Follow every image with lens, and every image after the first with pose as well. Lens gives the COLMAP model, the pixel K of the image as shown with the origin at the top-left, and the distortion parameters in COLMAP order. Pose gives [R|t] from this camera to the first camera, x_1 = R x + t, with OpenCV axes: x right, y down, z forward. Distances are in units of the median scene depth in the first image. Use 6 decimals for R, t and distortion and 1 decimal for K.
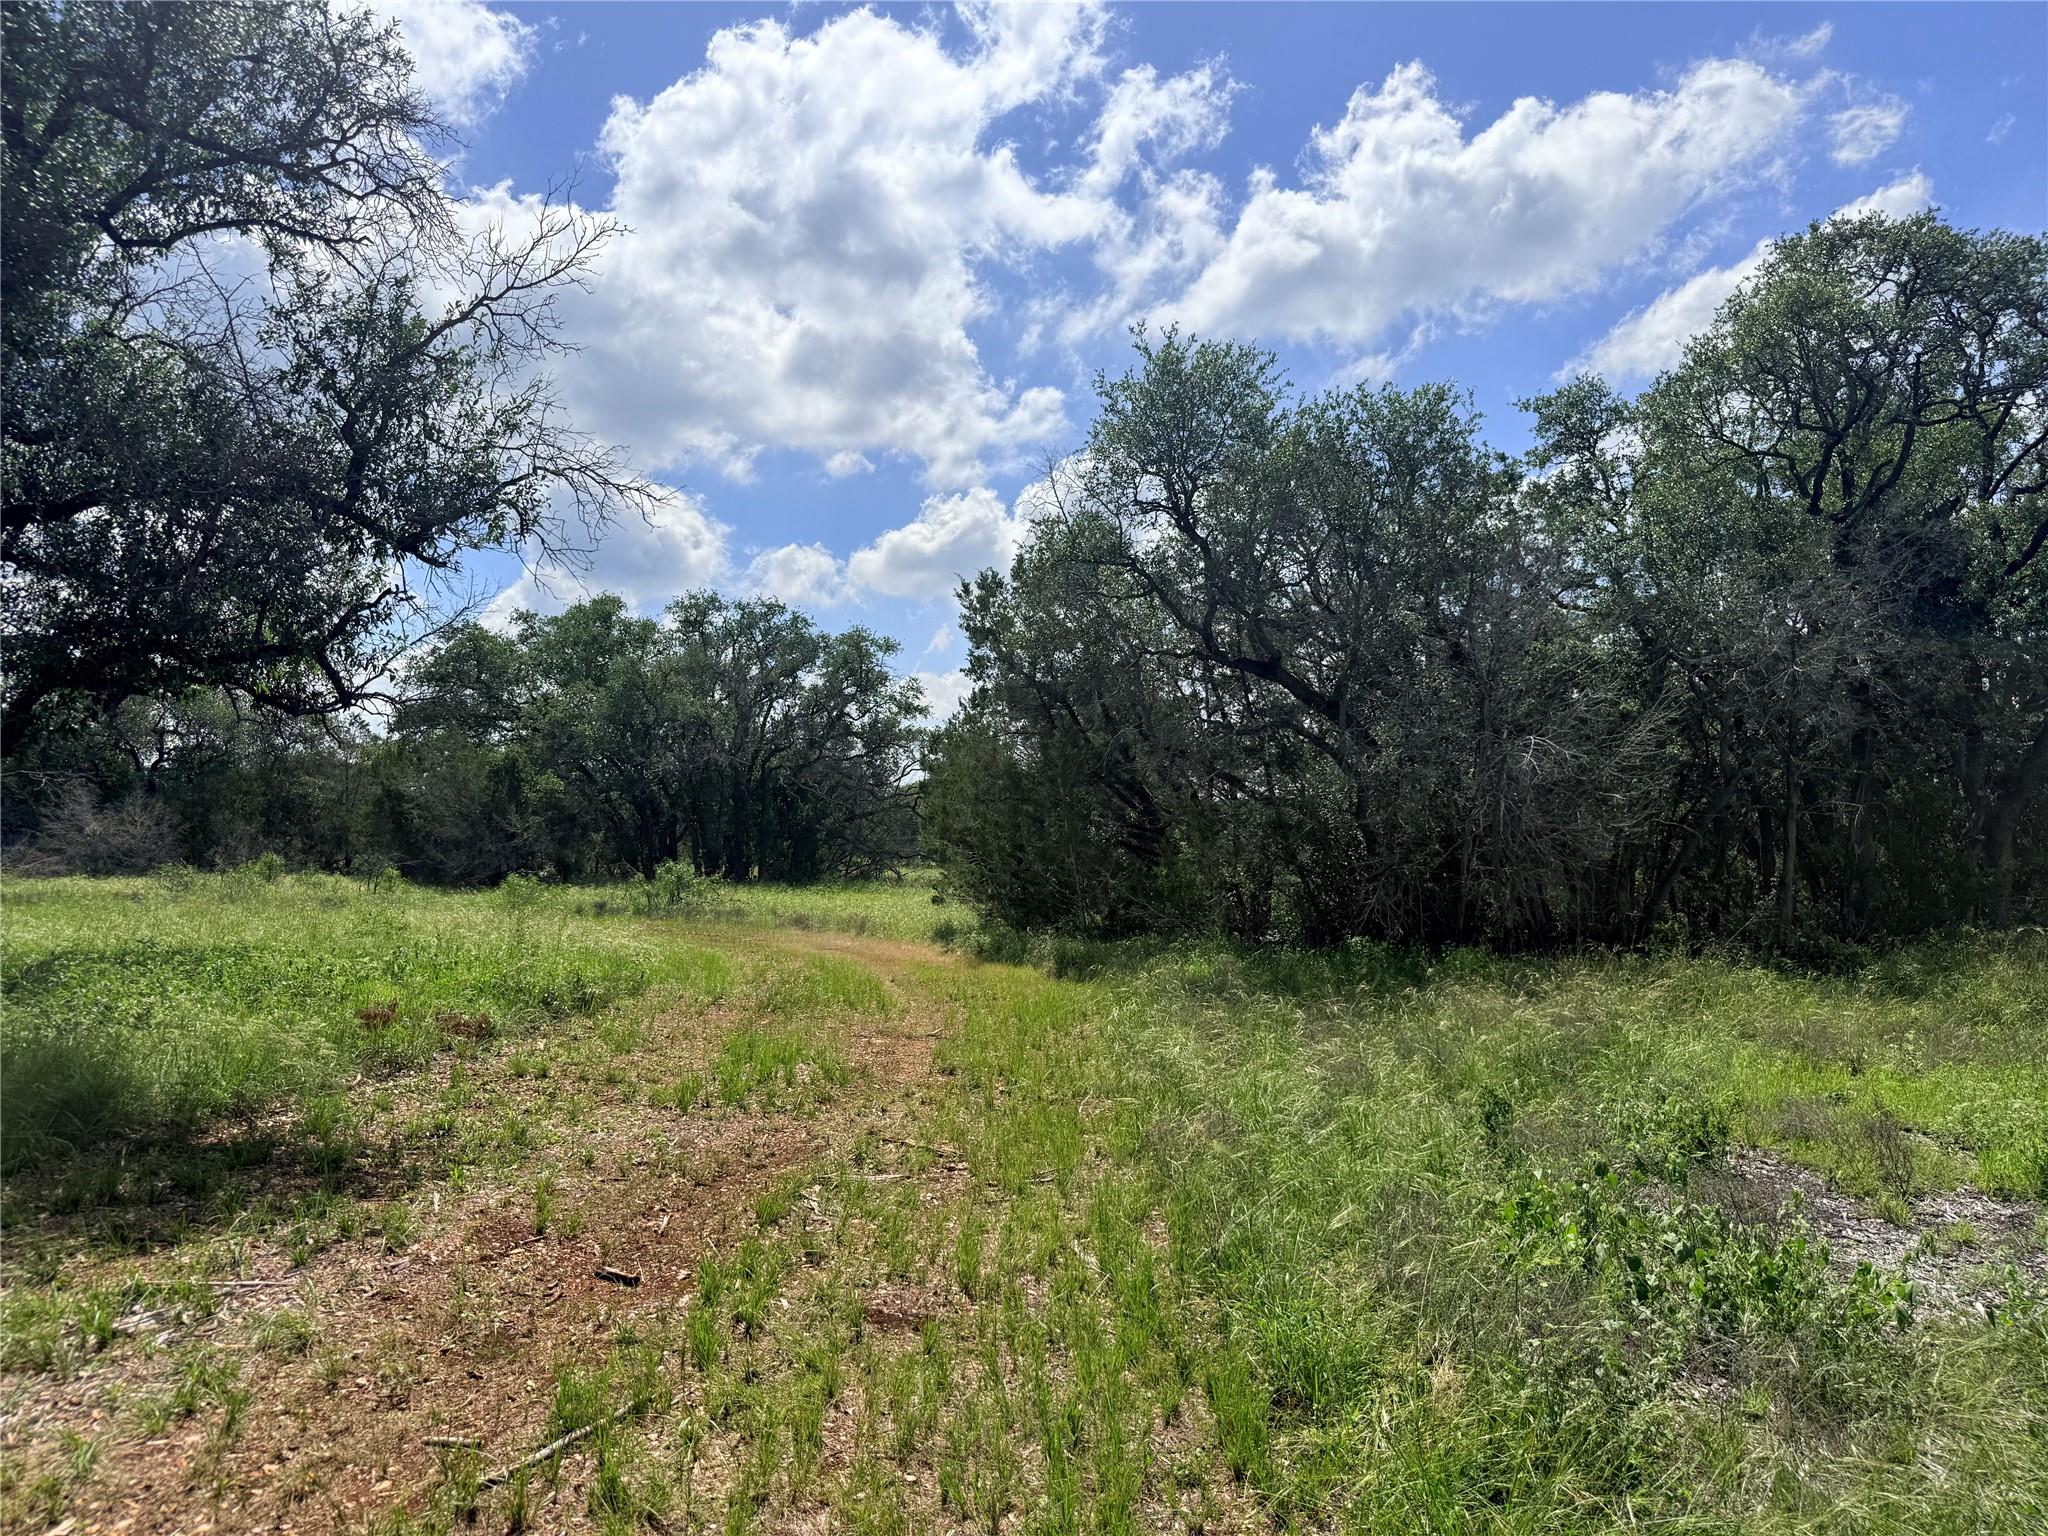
lens RADIAL K [[1435.6, 0, 1024.0], [0, 1435.6, 772.4], [0, 0, 1]] dist [-0.020534, -0.001250]
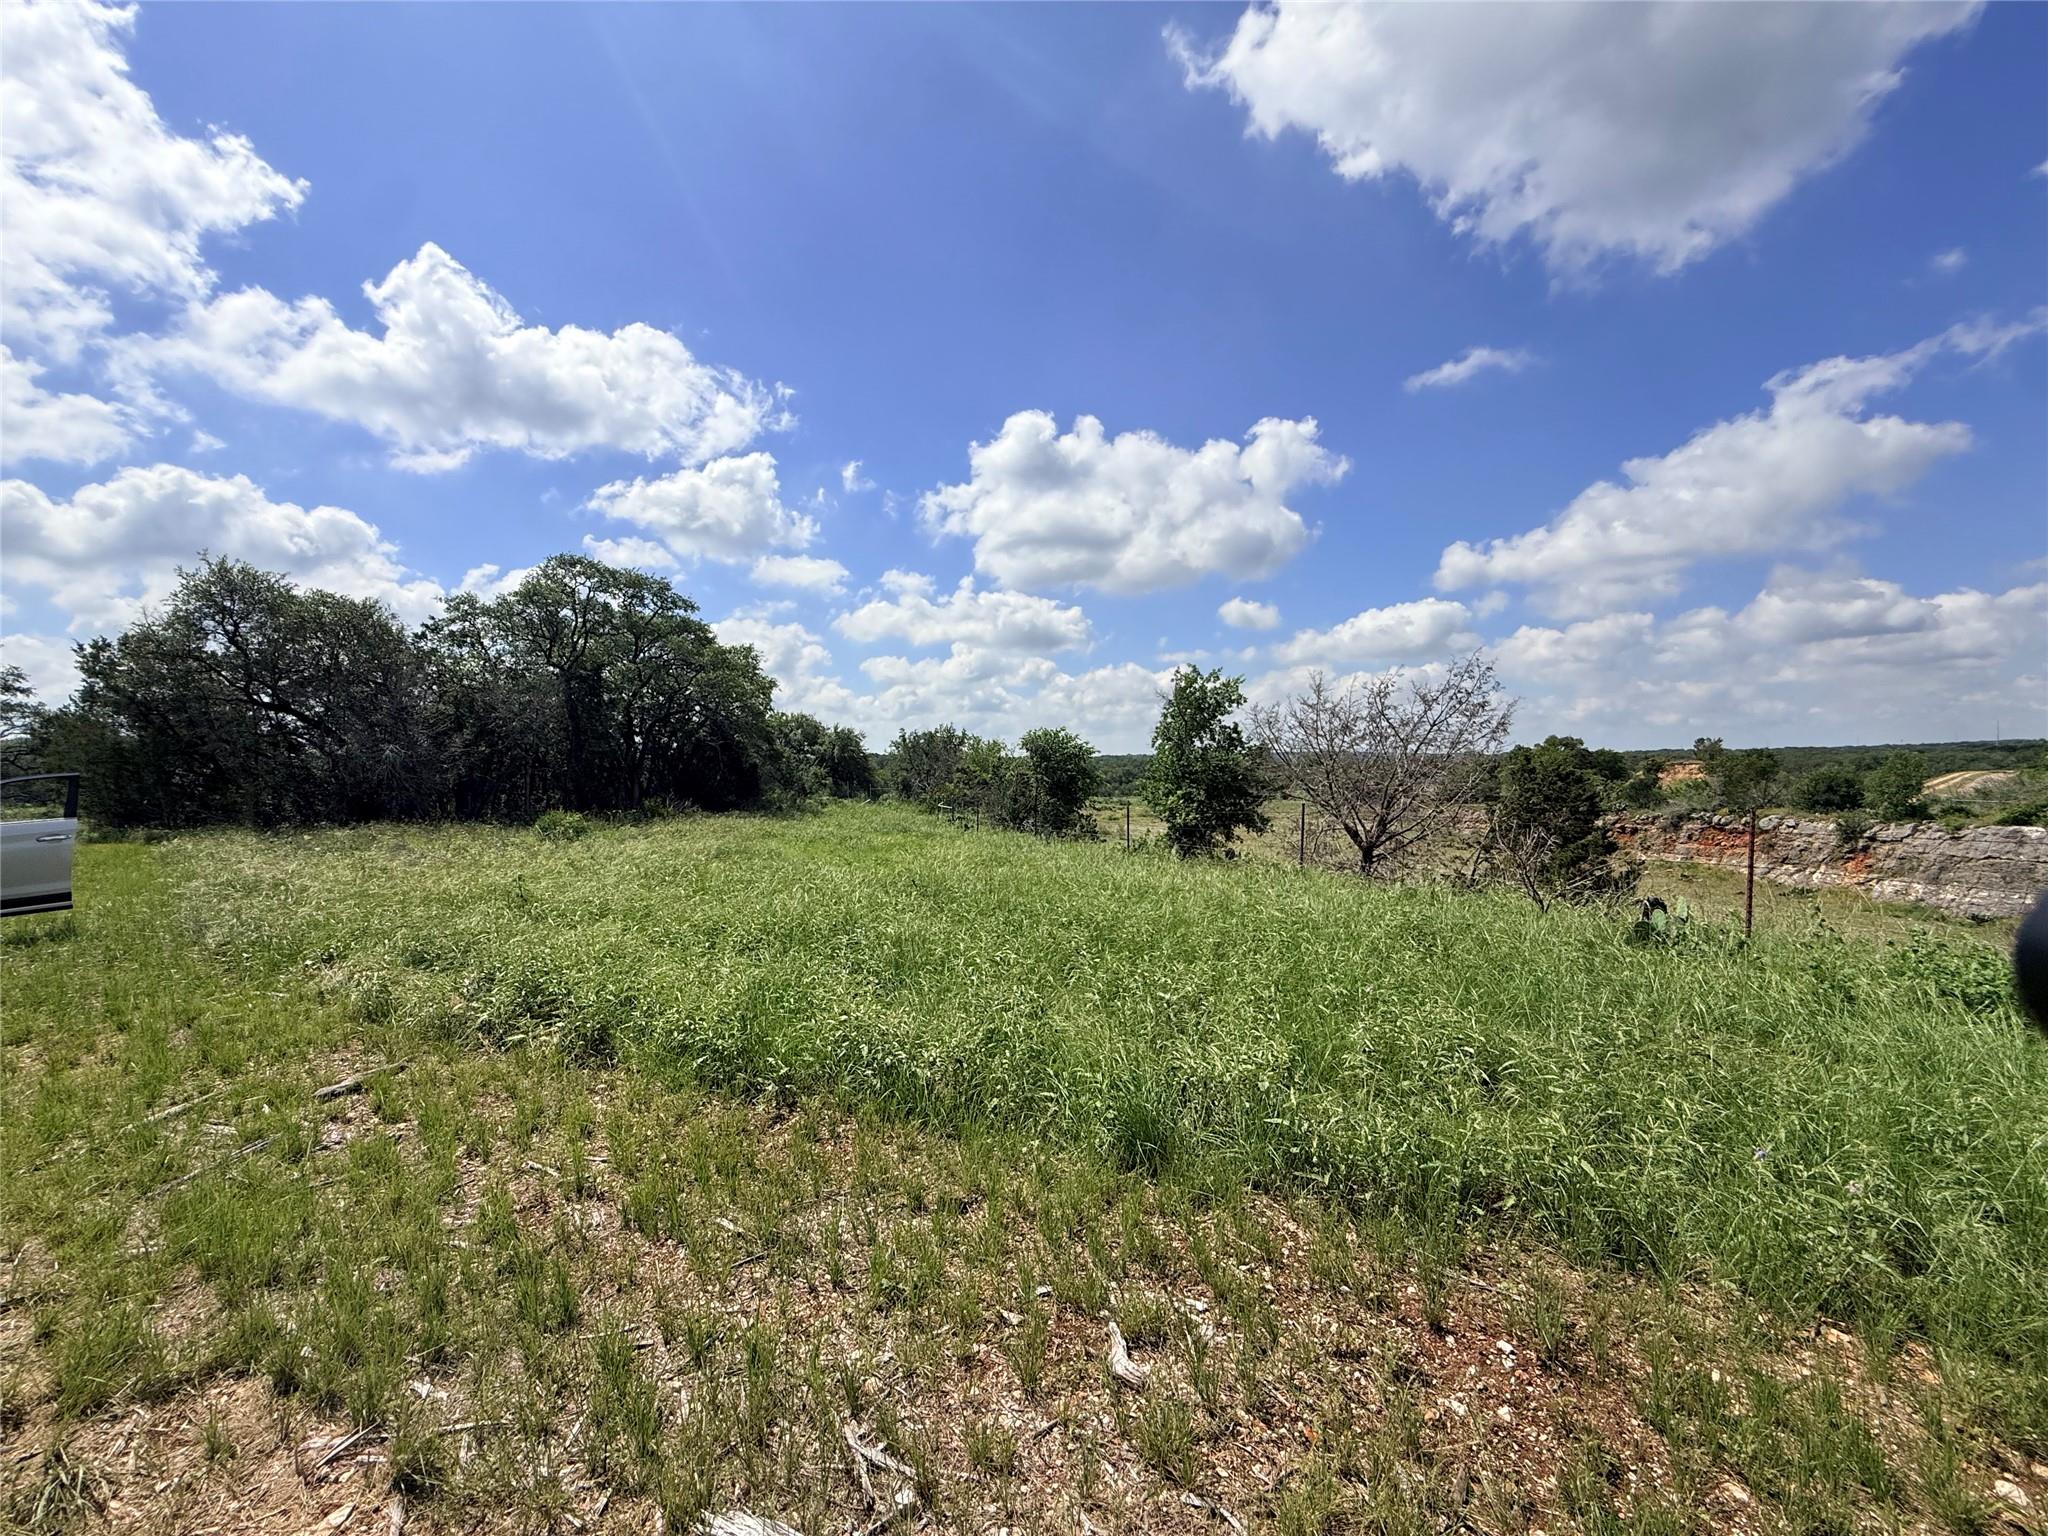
lens RADIAL K [[822.6, 0, 1021.9], [0, 822.6, 761.4], [0, 0, 1]] dist [0.001565, 0.000348]
pose [[0.682176, 0.009715, 0.731124, 0.010814], [-0.027517, 0.999545, 0.012392, -0.028361], [-0.730670, -0.028572, 0.682132, -0.605231]]
